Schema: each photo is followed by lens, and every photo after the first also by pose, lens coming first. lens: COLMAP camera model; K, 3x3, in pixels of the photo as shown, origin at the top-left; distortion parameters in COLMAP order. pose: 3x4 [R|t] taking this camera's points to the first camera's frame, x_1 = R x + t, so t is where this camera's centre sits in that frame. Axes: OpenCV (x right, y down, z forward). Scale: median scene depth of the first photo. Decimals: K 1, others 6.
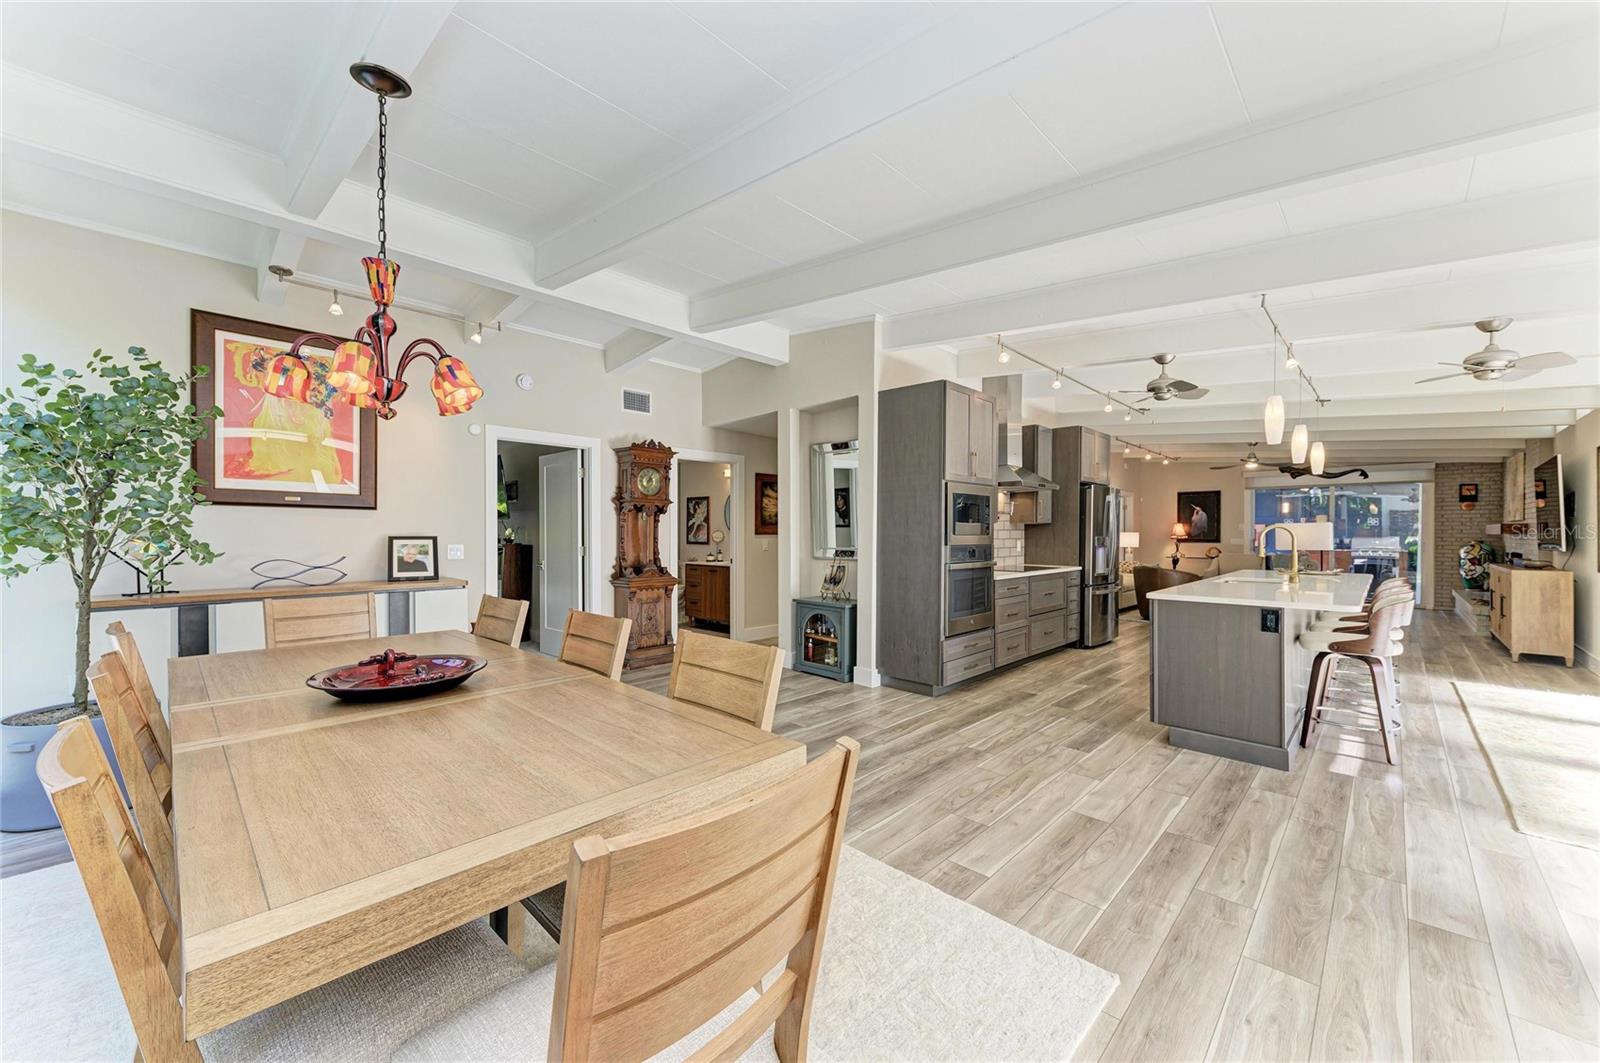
lens RADIAL K [[615.1, 0, 776.1], [0, 615.1, 535.2], [0, 0, 1]] dist [0.001524, -0.001854]
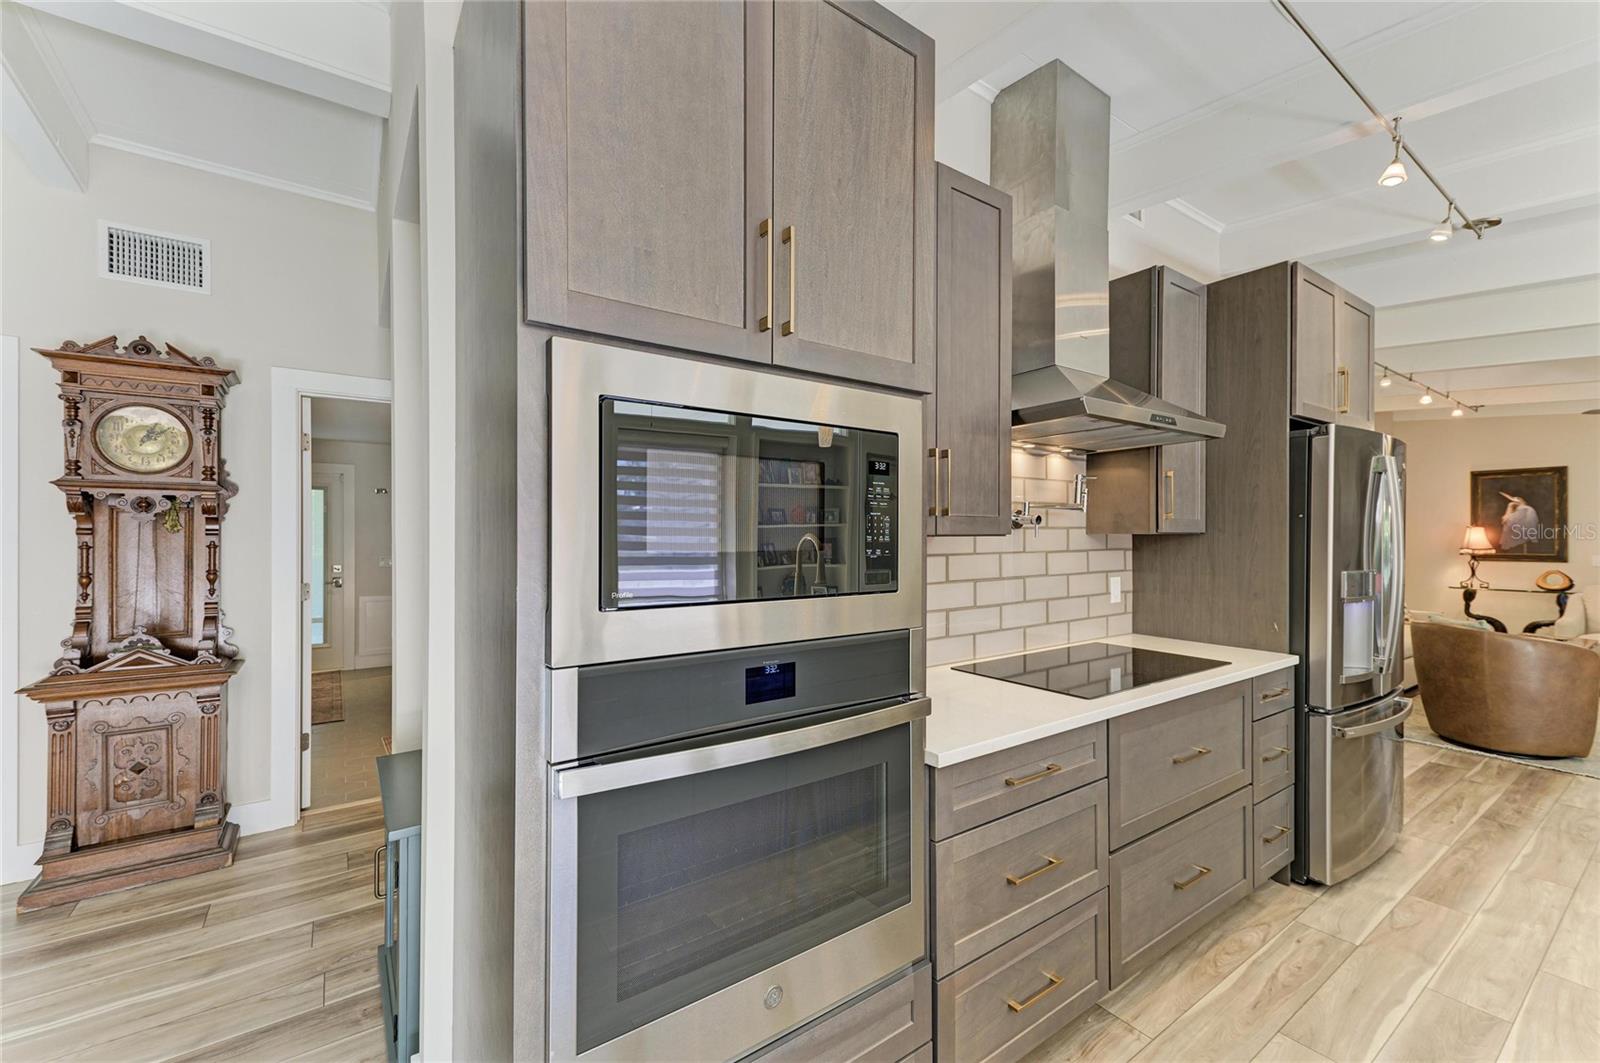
lens RADIAL K [[669.7, 0, 811.8], [0, 669.7, 531.7], [0, 0, 1]] dist [0.014526, -0.002539]
pose [[0.989376, -0.002000, -0.145362, 0.270730], [0.000540, 0.999949, -0.010087, -0.016227], [0.145375, 0.009902, 0.989327, 0.562463]]
